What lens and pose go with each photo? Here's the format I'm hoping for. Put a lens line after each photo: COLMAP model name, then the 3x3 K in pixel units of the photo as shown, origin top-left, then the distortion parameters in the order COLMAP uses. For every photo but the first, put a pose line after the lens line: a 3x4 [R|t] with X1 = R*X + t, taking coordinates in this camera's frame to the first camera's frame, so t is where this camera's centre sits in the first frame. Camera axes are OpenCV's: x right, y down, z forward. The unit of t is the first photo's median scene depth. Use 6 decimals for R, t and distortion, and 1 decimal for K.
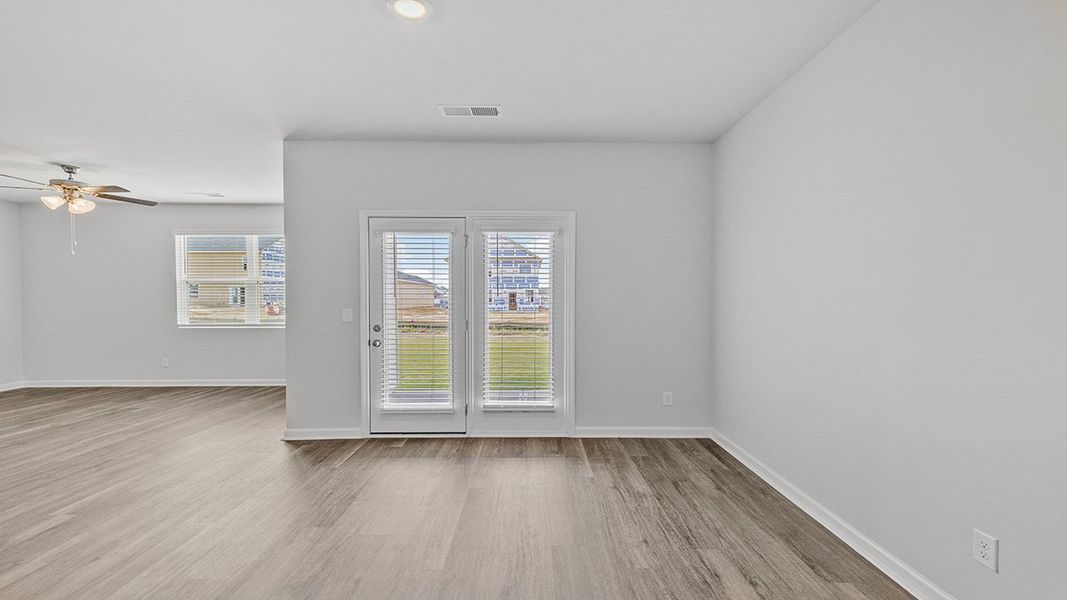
lens RADIAL K [[476.5, 0, 534.6], [0, 476.5, 309.8], [0, 0, 1]] dist [0.005300, -0.001201]
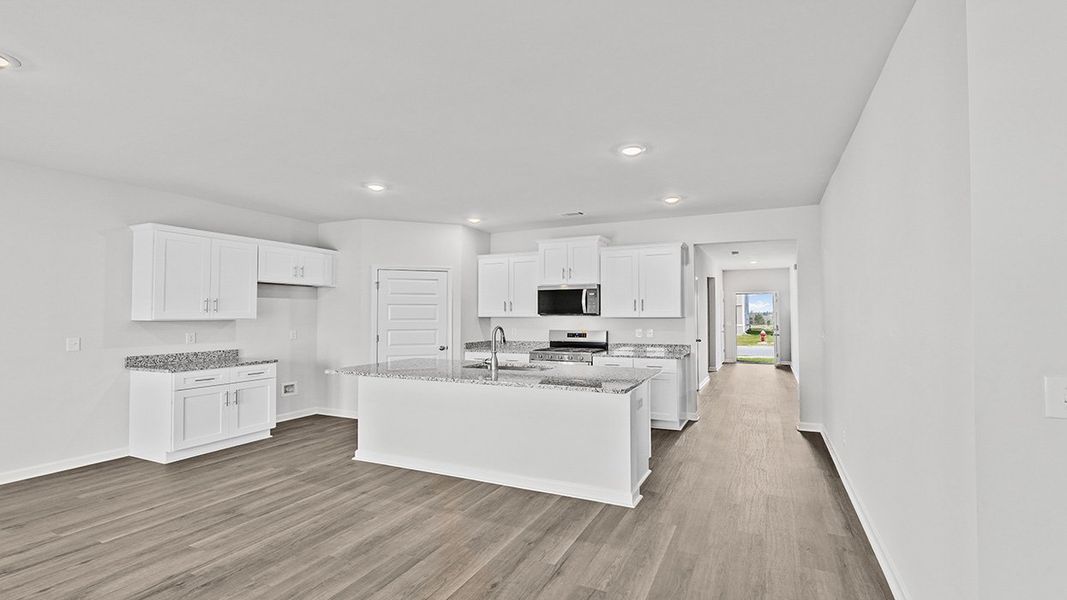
lens RADIAL K [[476.5, 0, 537.3], [0, 476.5, 299.1], [0, 0, 1]] dist [0.005300, -0.001201]
pose [[-0.895371, 0.022392, 0.444757, -0.837193], [0.018258, 0.999741, -0.013576, -0.033926], [-0.444946, -0.004036, -0.895548, 0.650908]]
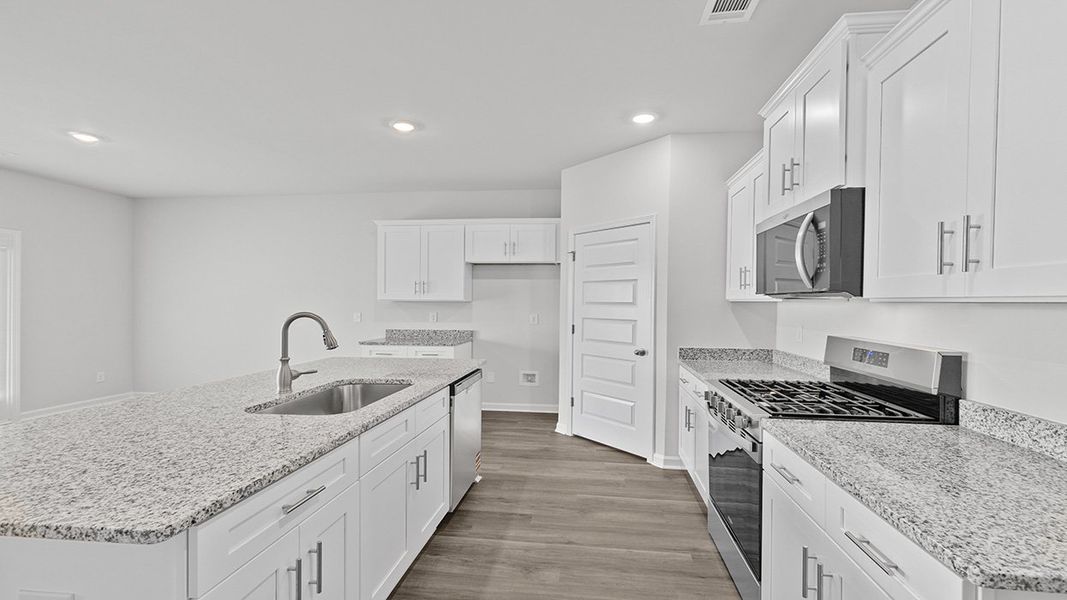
lens RADIAL K [[476.5, 0, 542.4], [0, 476.5, 305.9], [0, 0, 1]] dist [0.005300, -0.001201]
pose [[0.128361, -0.004178, 0.991719, -0.817383], [0.018000, 0.999836, 0.001882, -0.000566], [-0.991564, 0.017609, 0.128415, -0.396102]]
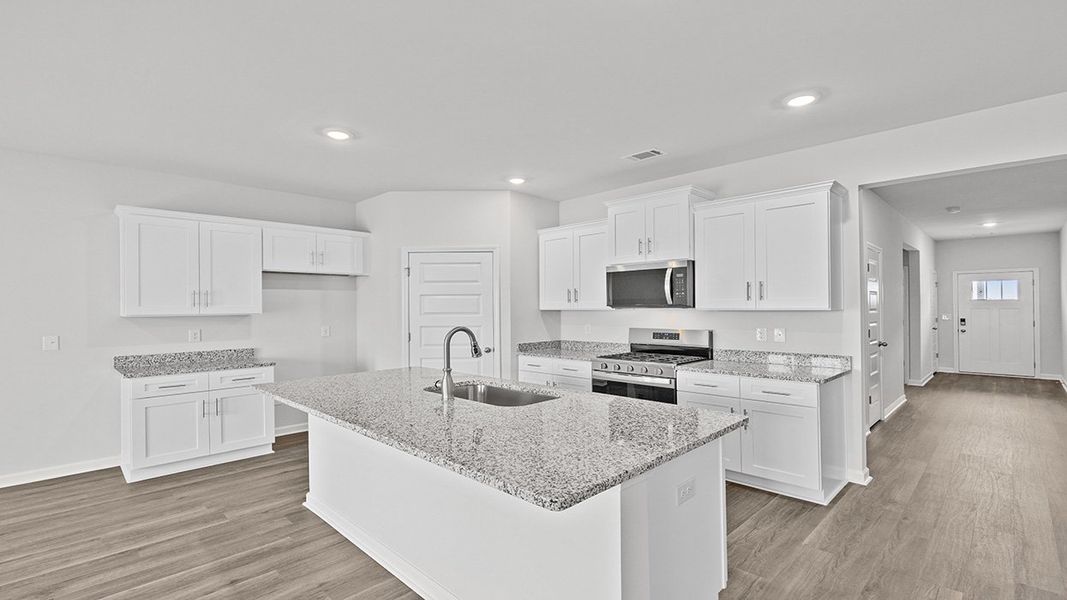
lens RADIAL K [[476.5, 0, 537.4], [0, 476.5, 303.5], [0, 0, 1]] dist [0.005300, -0.001201]
pose [[-0.699864, 0.016392, 0.714088, -0.827622], [0.030401, 0.999514, 0.006852, -0.025178], [-0.713628, 0.026504, -0.700023, 0.212511]]
